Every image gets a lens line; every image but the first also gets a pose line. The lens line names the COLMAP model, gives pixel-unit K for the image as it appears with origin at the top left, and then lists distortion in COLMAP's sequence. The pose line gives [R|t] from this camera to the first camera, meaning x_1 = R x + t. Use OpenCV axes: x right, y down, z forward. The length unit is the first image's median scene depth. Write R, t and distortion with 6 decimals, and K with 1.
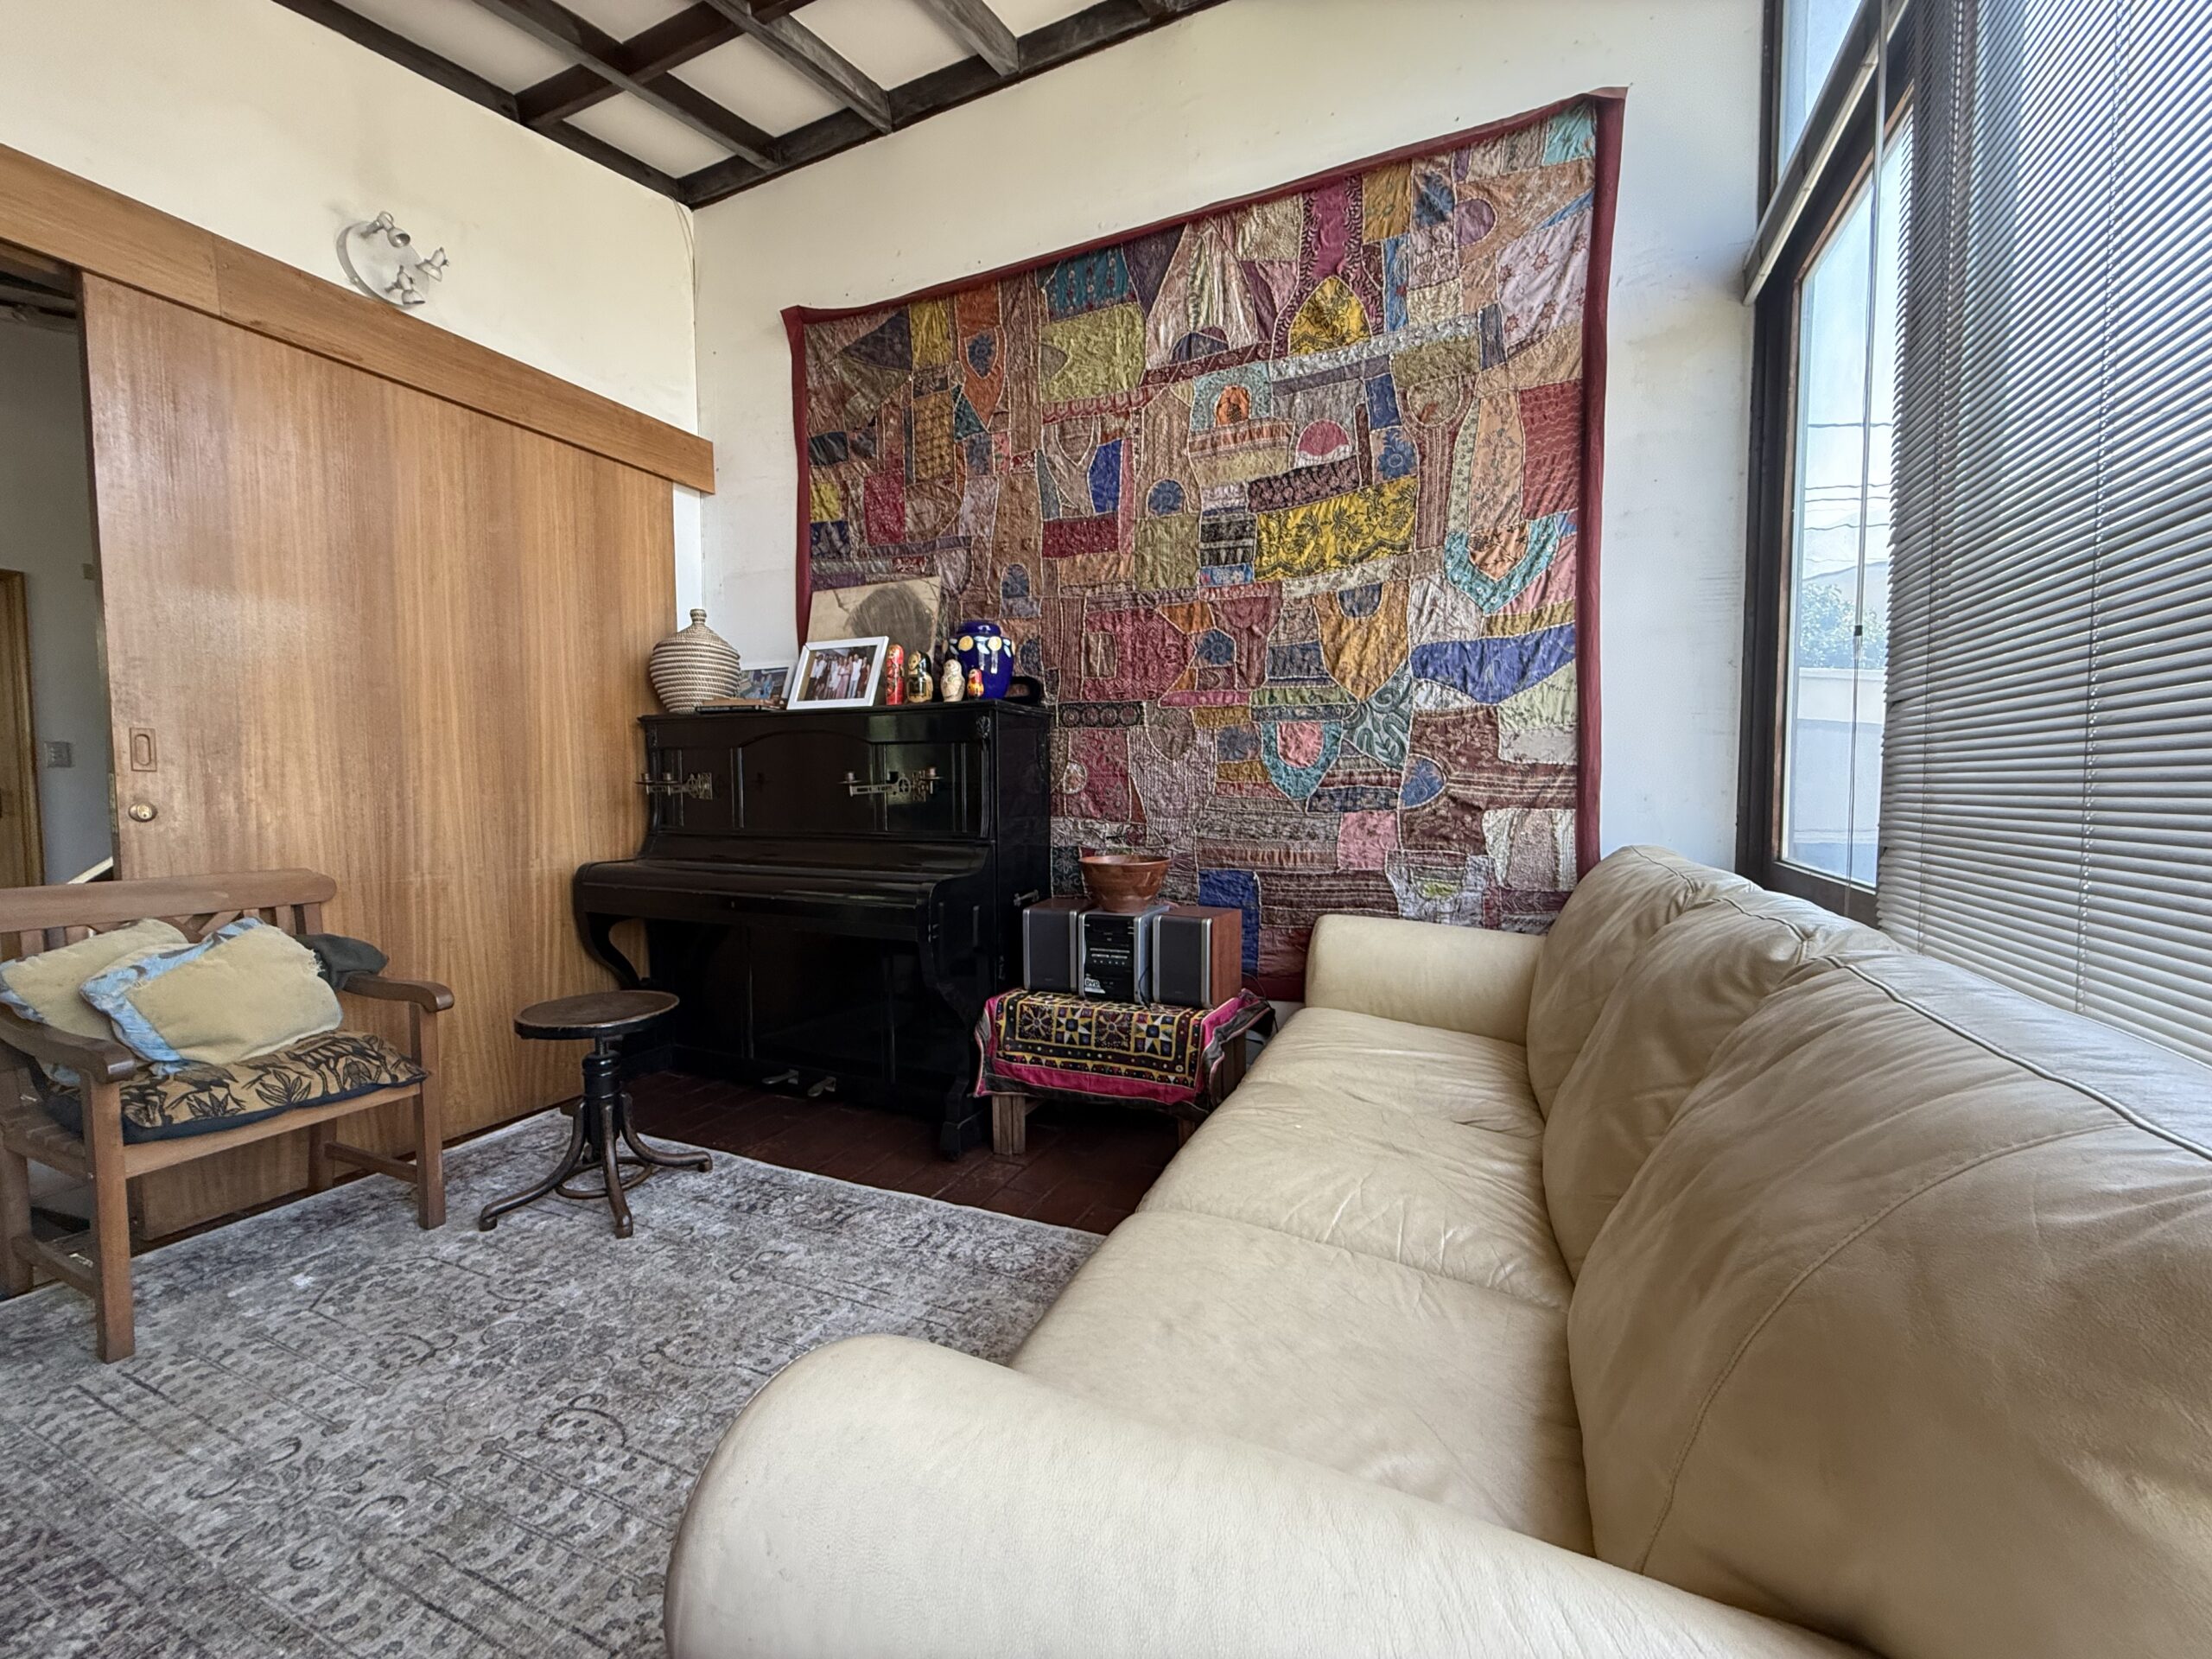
lens RADIAL K [[895.9, 0, 1102.3], [0, 895.9, 834.5], [0, 0, 1]] dist [0.003118, 0.000373]
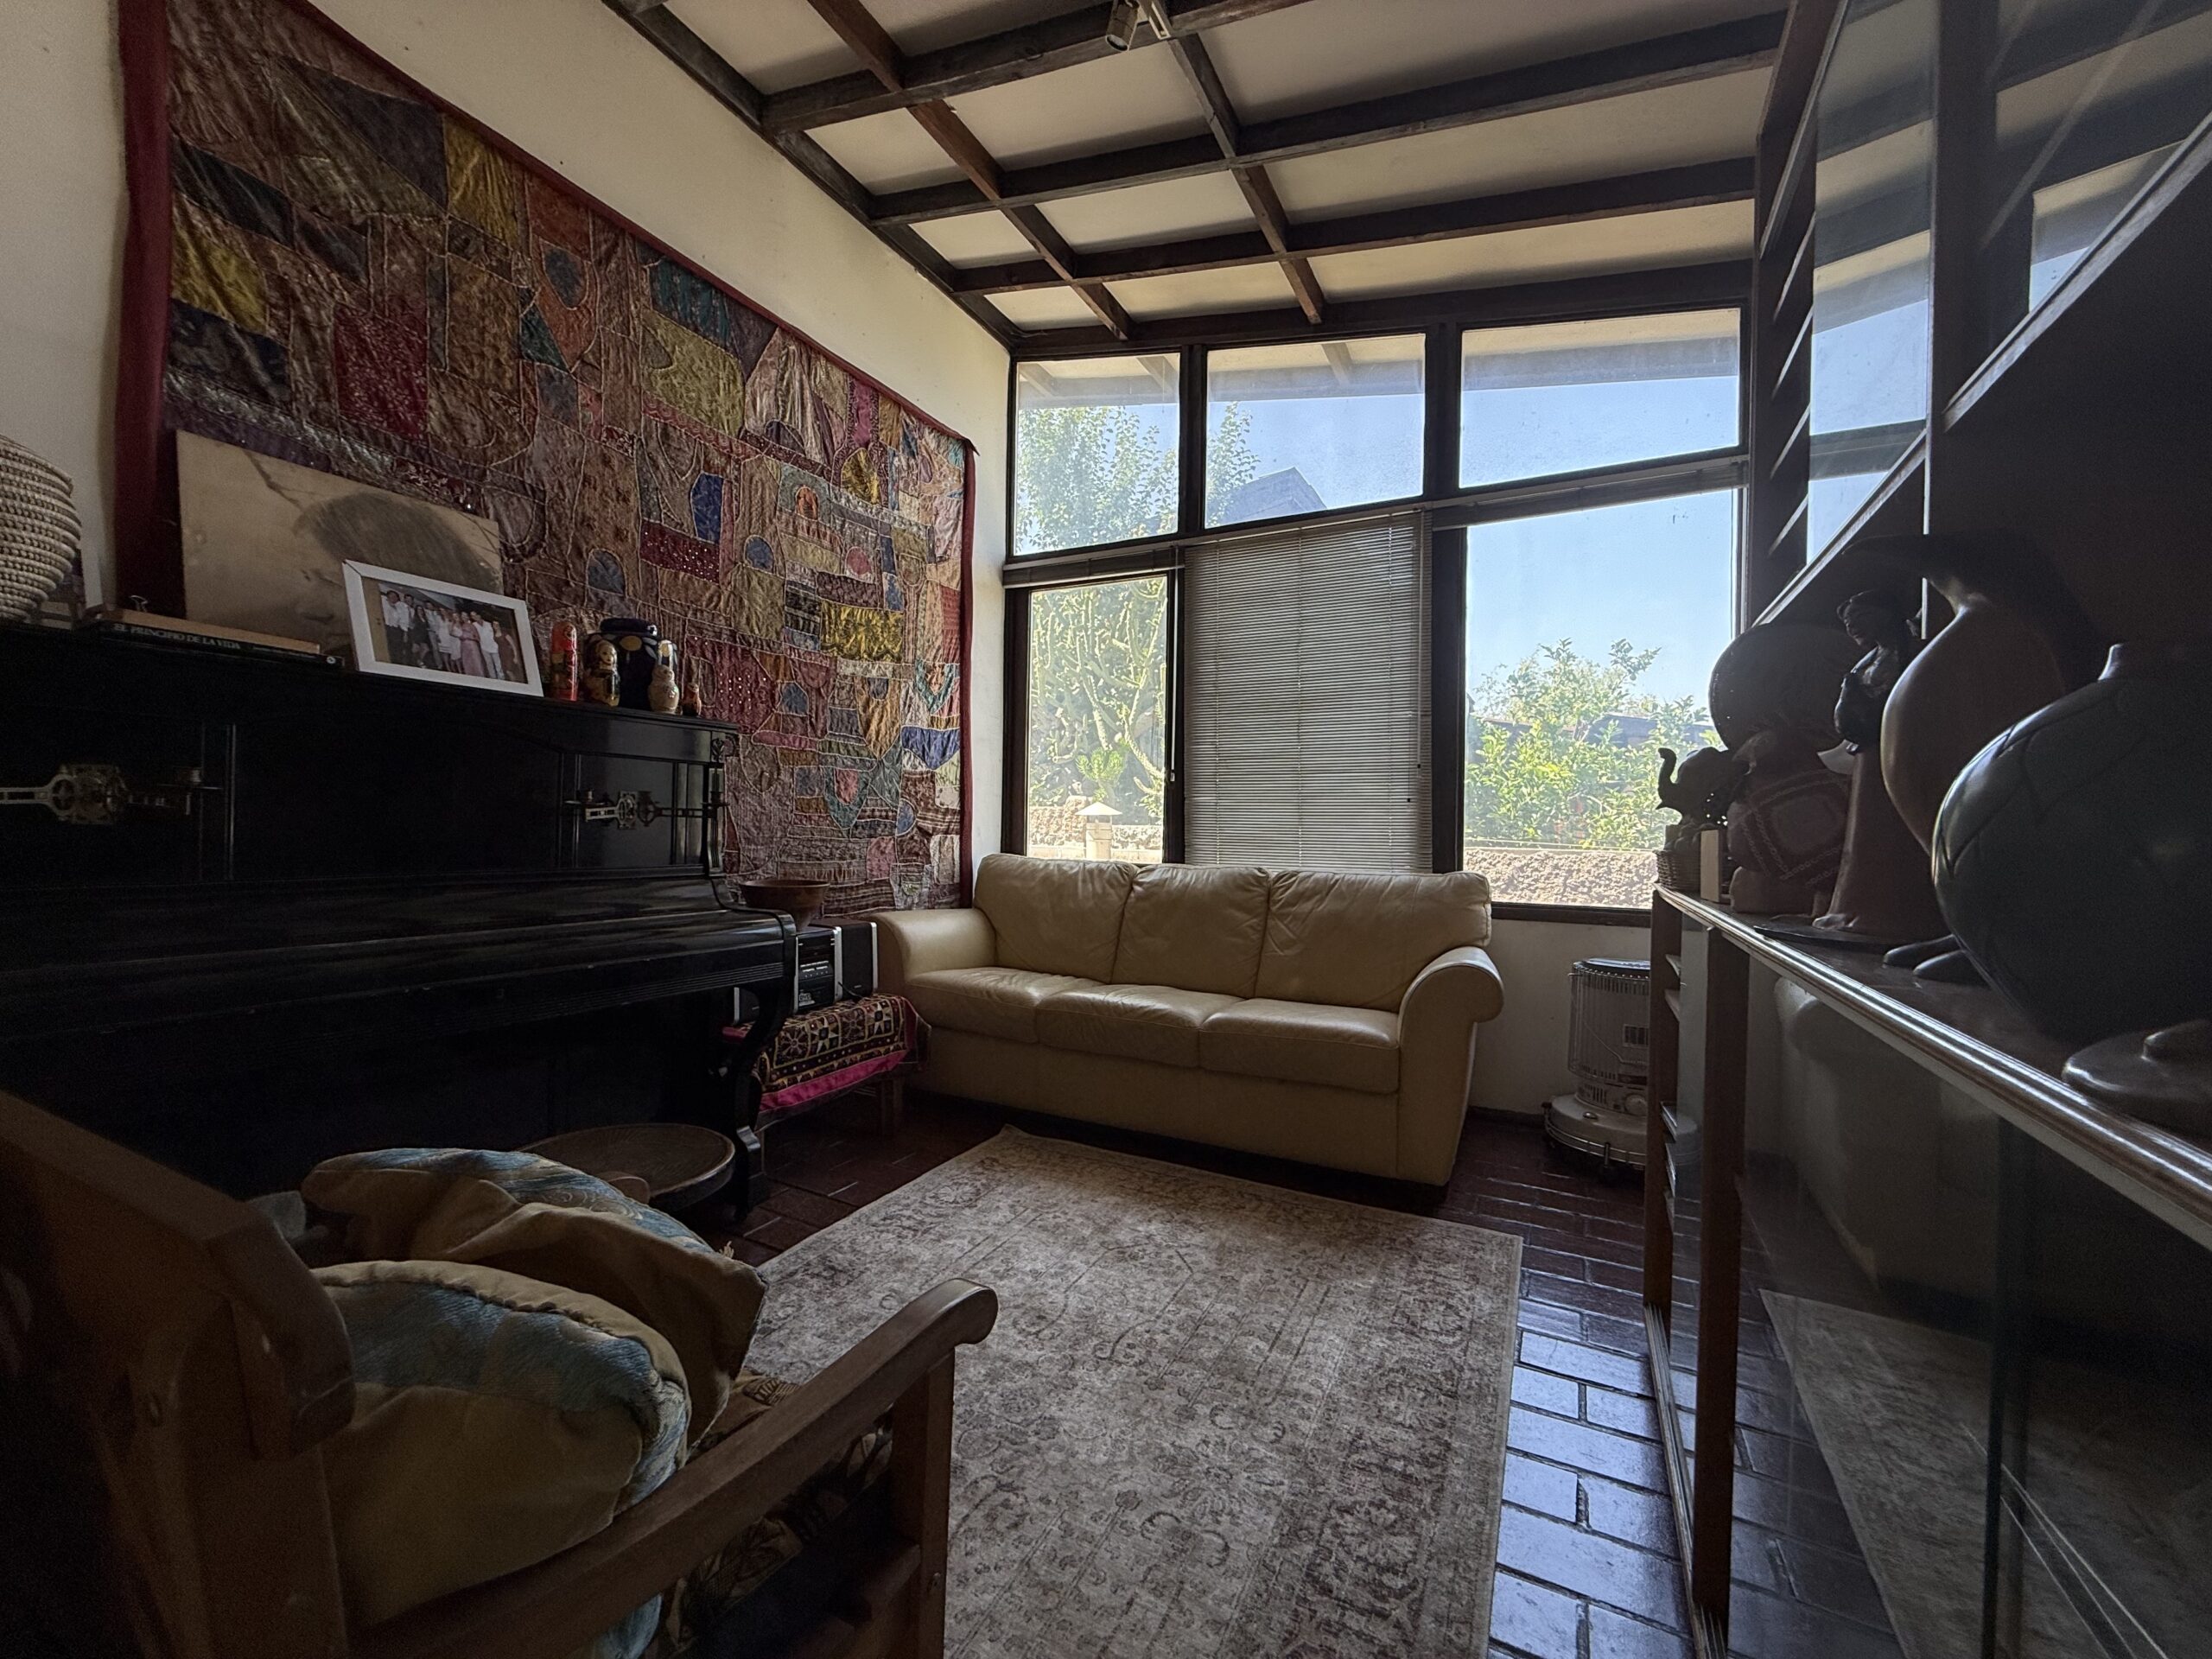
lens RADIAL K [[895.9, 0, 1106.0], [0, 895.9, 835.3], [0, 0, 1]] dist [0.003118, 0.000373]
pose [[0.041320, -0.003446, 0.999140, -1.084462], [0.038042, 0.999274, 0.001873, -0.018411], [-0.998421, 0.037932, 0.041421, 0.585076]]
